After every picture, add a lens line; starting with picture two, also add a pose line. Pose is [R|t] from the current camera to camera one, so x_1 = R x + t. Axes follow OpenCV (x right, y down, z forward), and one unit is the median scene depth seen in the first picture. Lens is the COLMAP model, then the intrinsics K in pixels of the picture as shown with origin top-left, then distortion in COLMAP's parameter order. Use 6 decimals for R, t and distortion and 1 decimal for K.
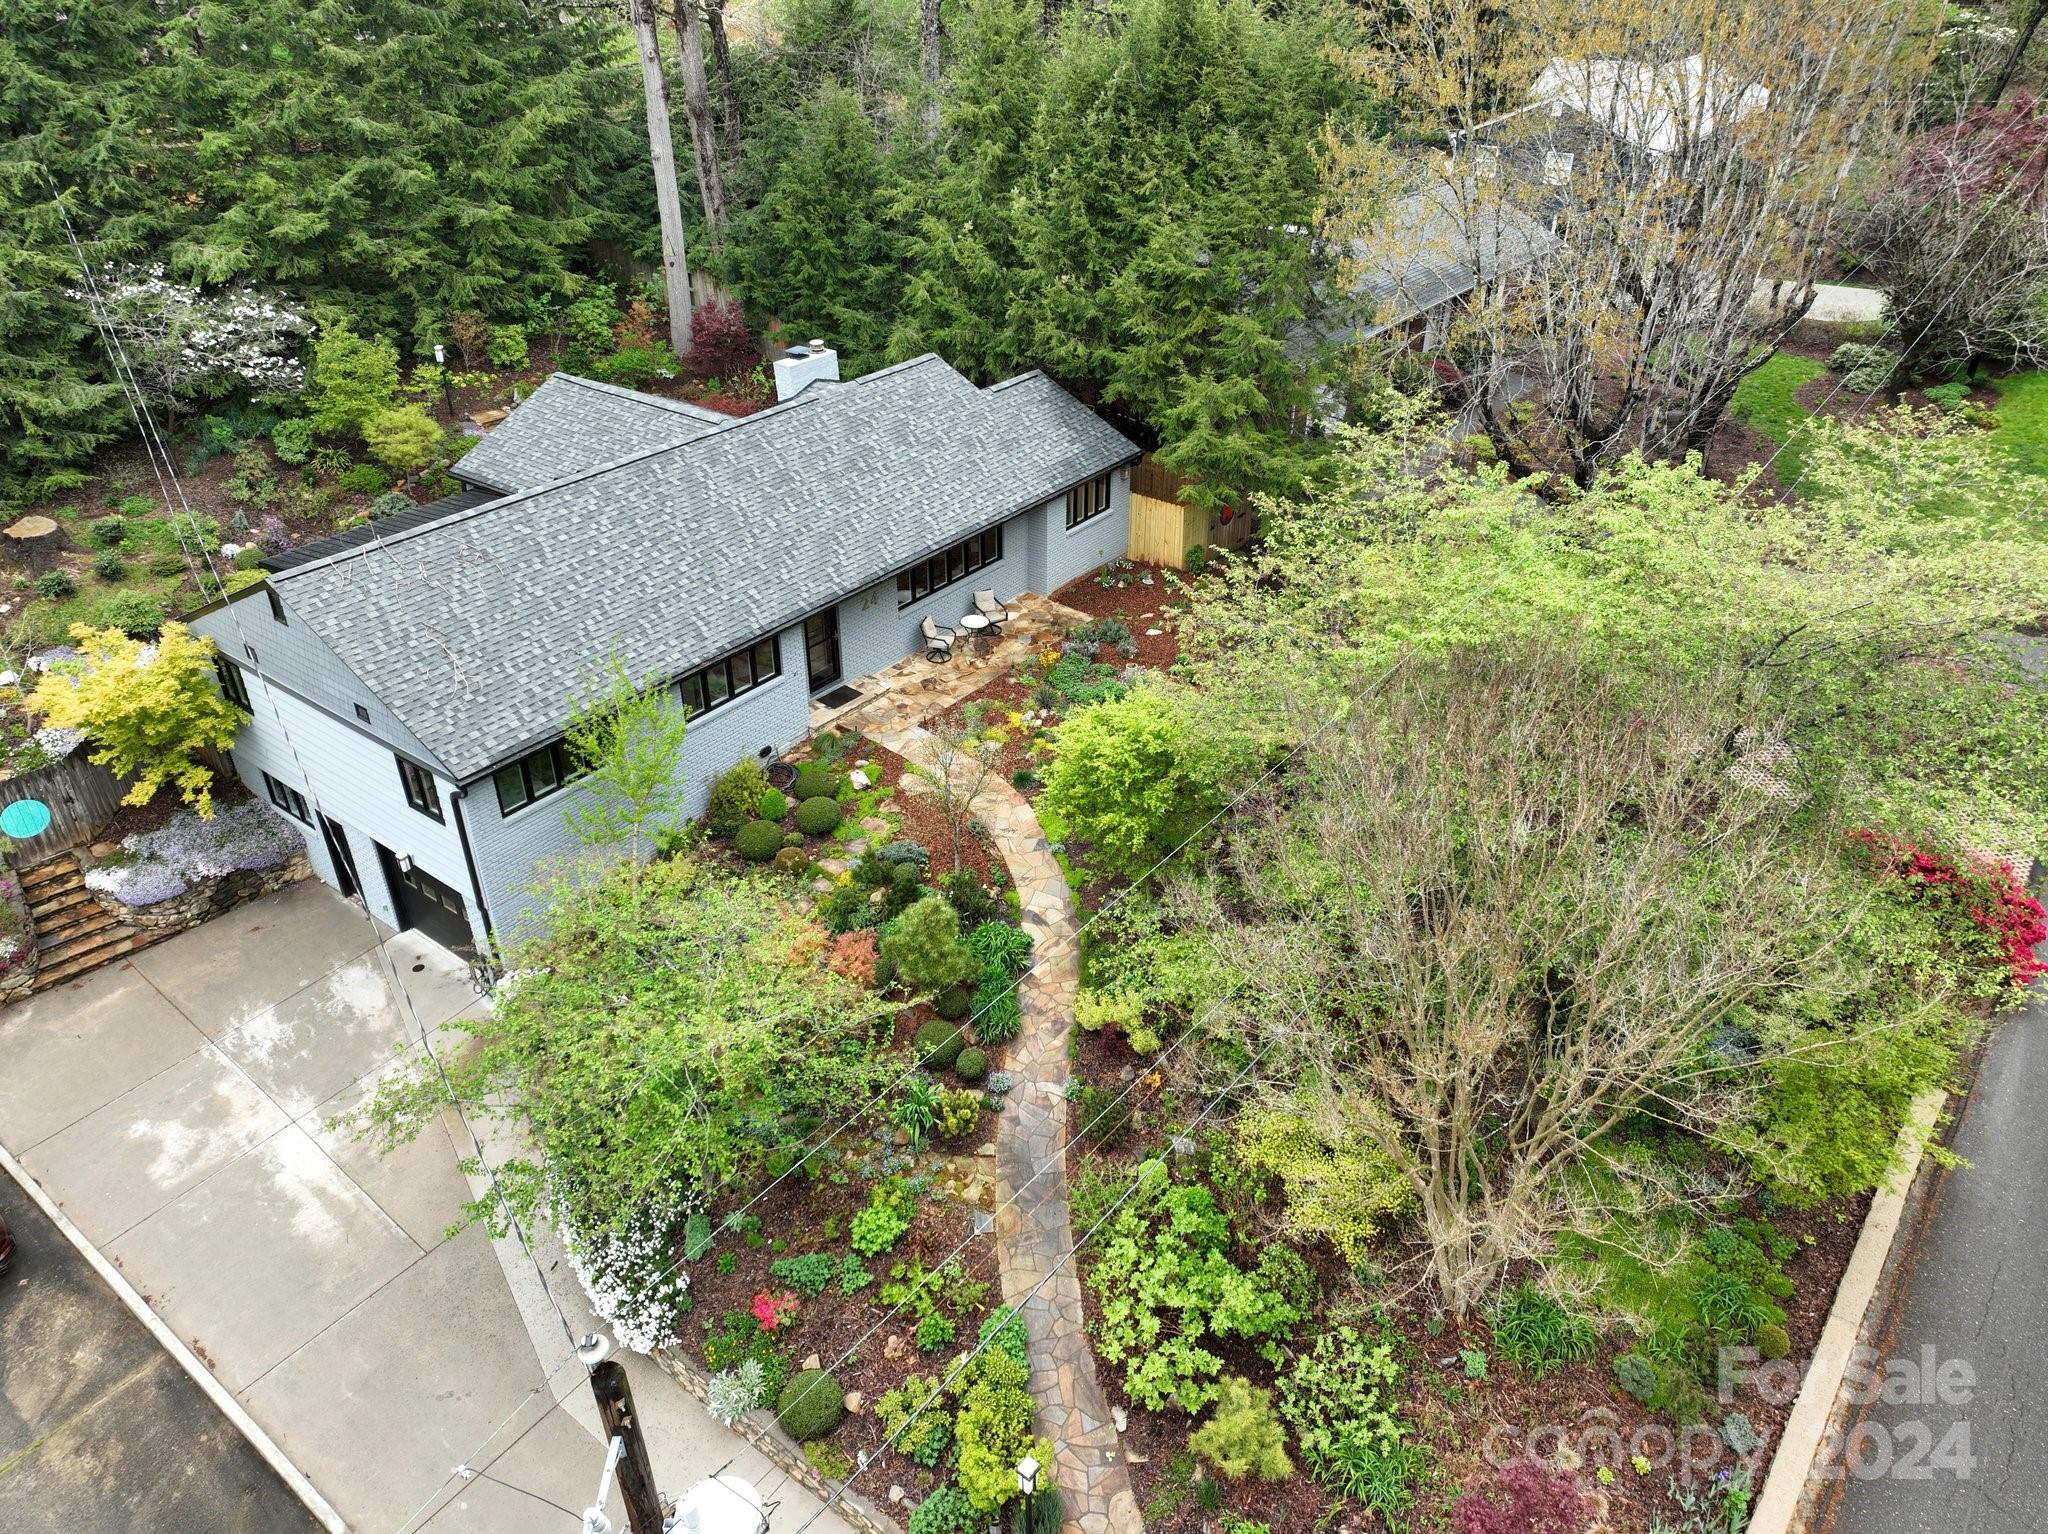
lens RADIAL K [[1412.0, 0, 1039.8], [0, 1412.0, 777.8], [0, 0, 1]] dist [0.000568, 0.019768]
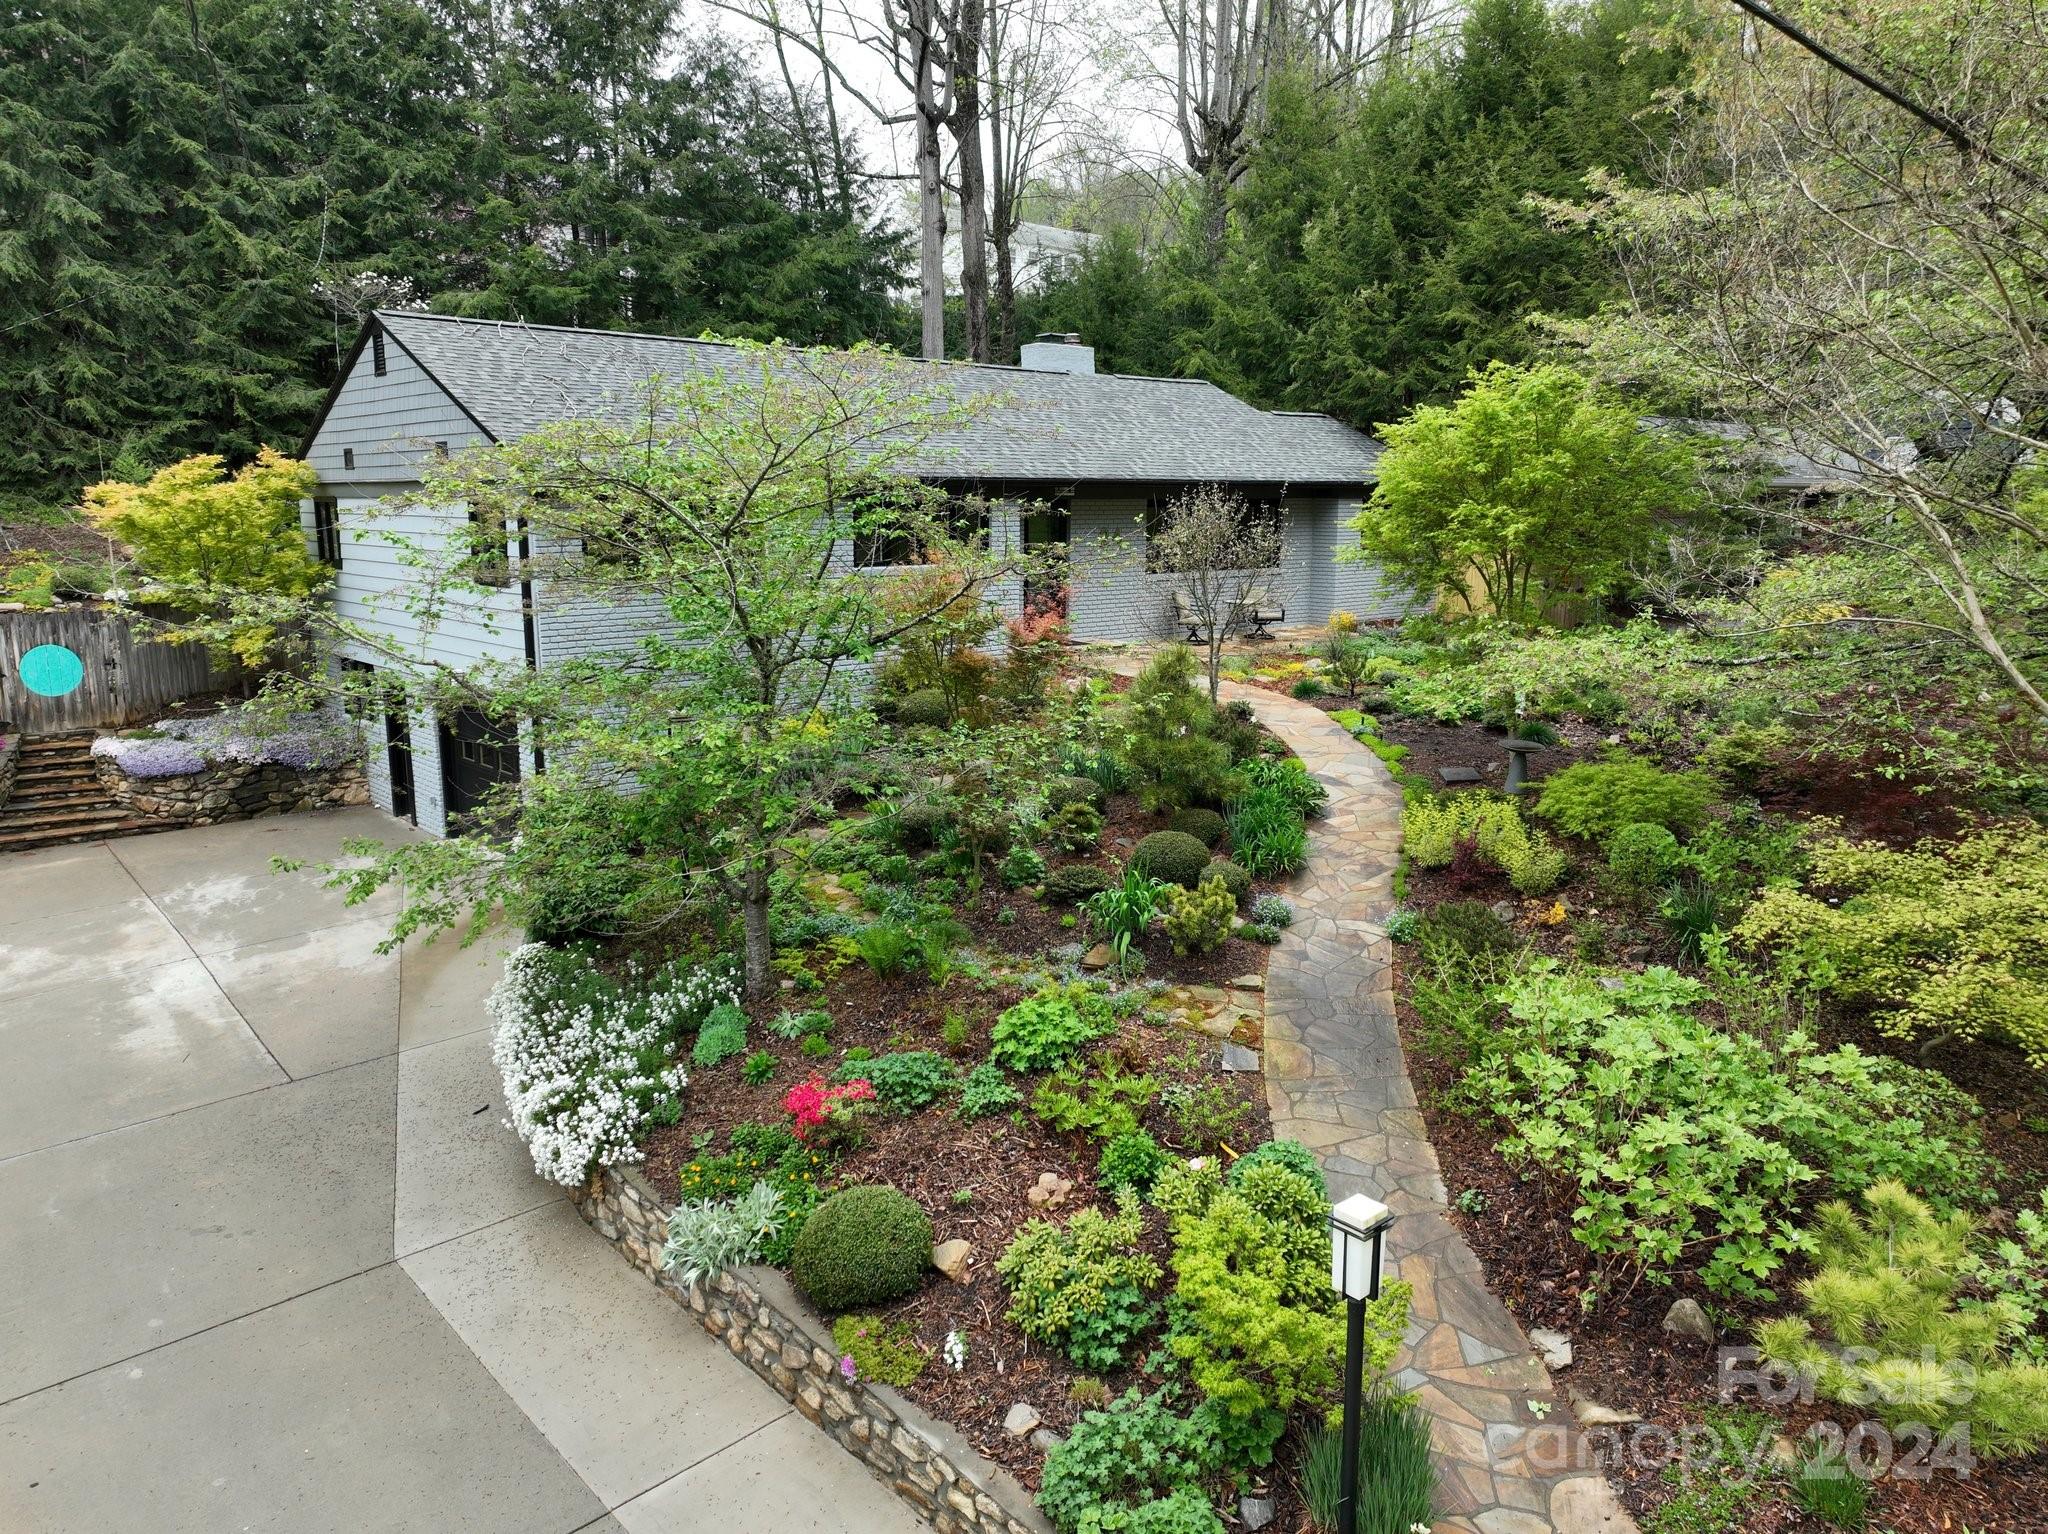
lens RADIAL K [[1412.0, 0, 1040.5], [0, 1412.0, 811.7], [0, 0, 1]] dist [0.000568, 0.019768]
pose [[0.983965, 0.034228, -0.175047, -0.025217], [-0.094438, 0.932536, -0.348507, 0.441485], [0.151309, 0.359450, 0.920815, 0.496312]]
